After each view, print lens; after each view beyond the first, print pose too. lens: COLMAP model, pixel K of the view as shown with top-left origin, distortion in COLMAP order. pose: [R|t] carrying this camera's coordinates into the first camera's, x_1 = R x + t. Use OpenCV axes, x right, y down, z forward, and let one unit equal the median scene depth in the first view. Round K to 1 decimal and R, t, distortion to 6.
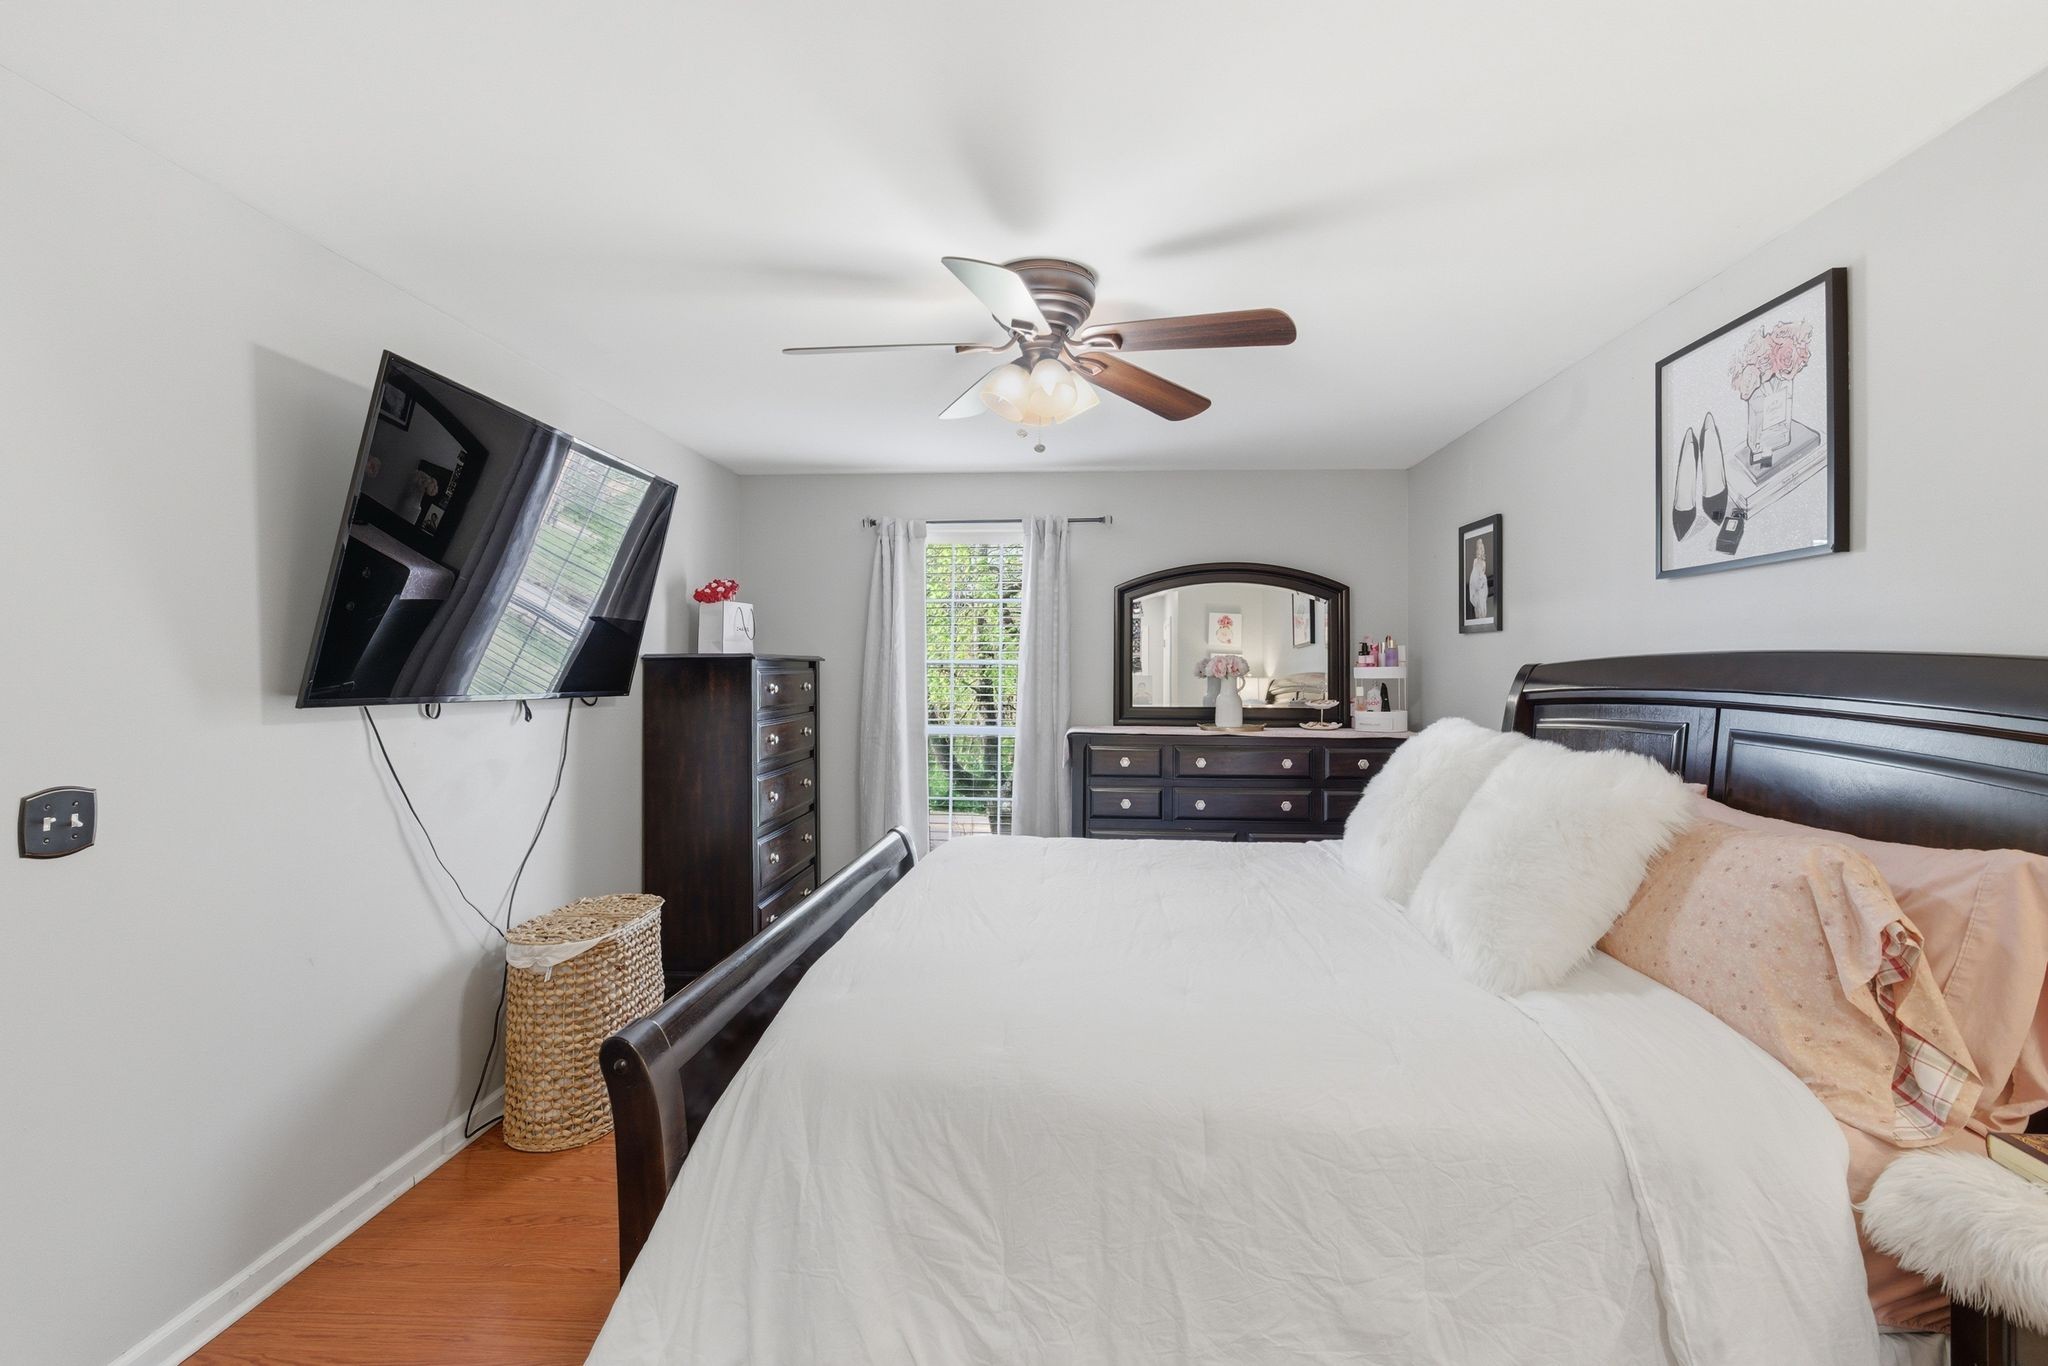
lens RADIAL K [[917.2, 0, 1029.4], [0, 917.2, 665.5], [0, 0, 1]] dist [0.010443, -0.003530]
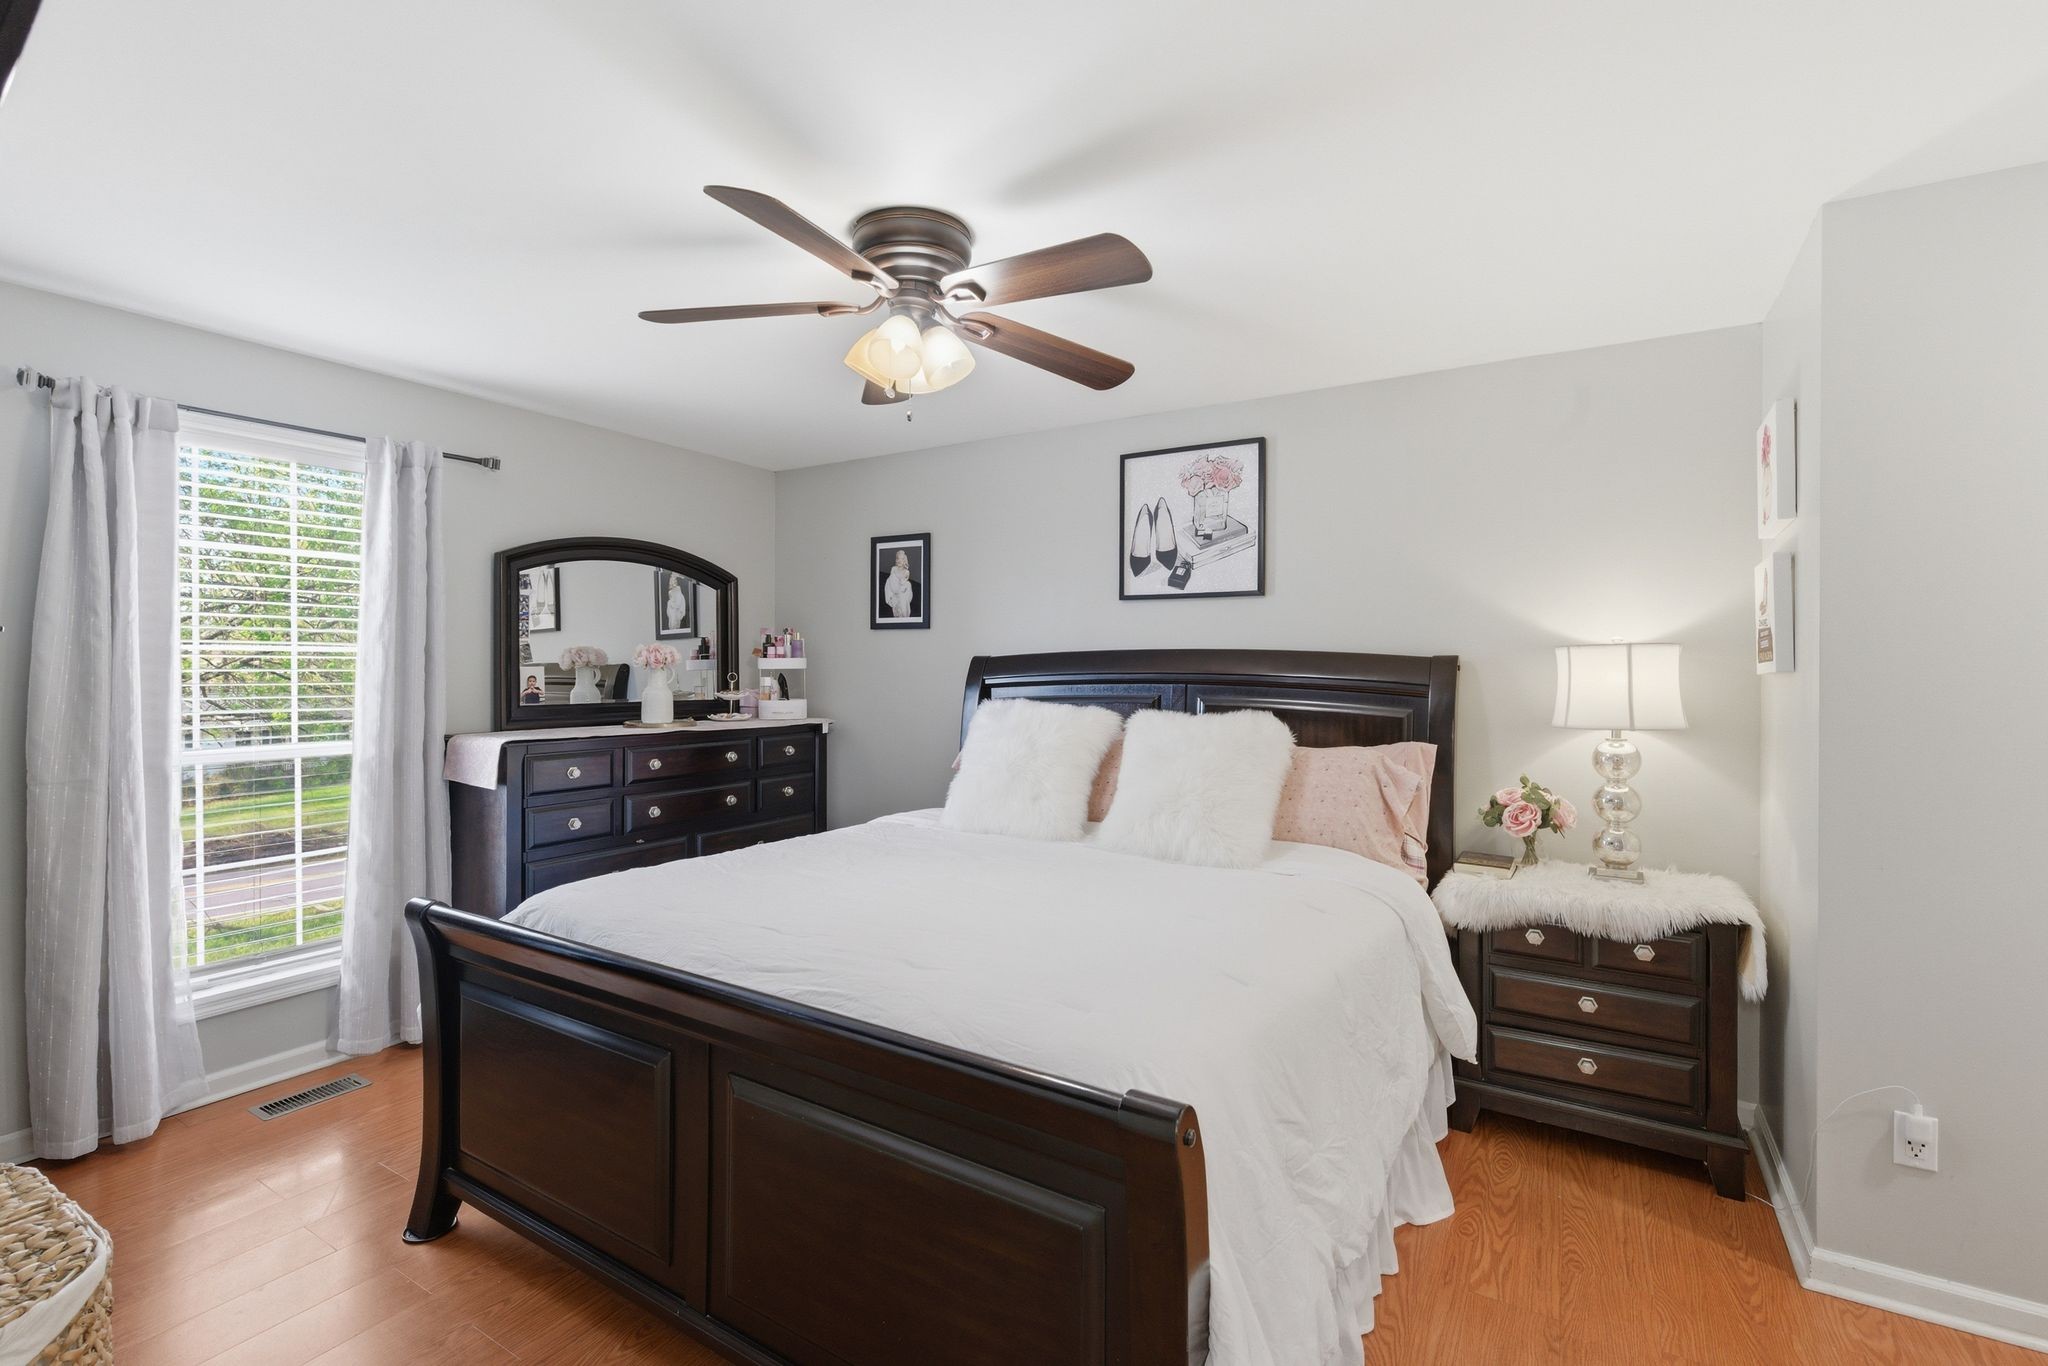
lens RADIAL K [[917.2, 0, 1029.4], [0, 917.2, 665.5], [0, 0, 1]] dist [0.010443, -0.003530]
pose [[0.460173, -0.002067, 0.887827, -0.715263], [-0.005810, 0.999969, 0.005340, 0.005335], [-0.887810, -0.007615, 0.460147, 0.448891]]
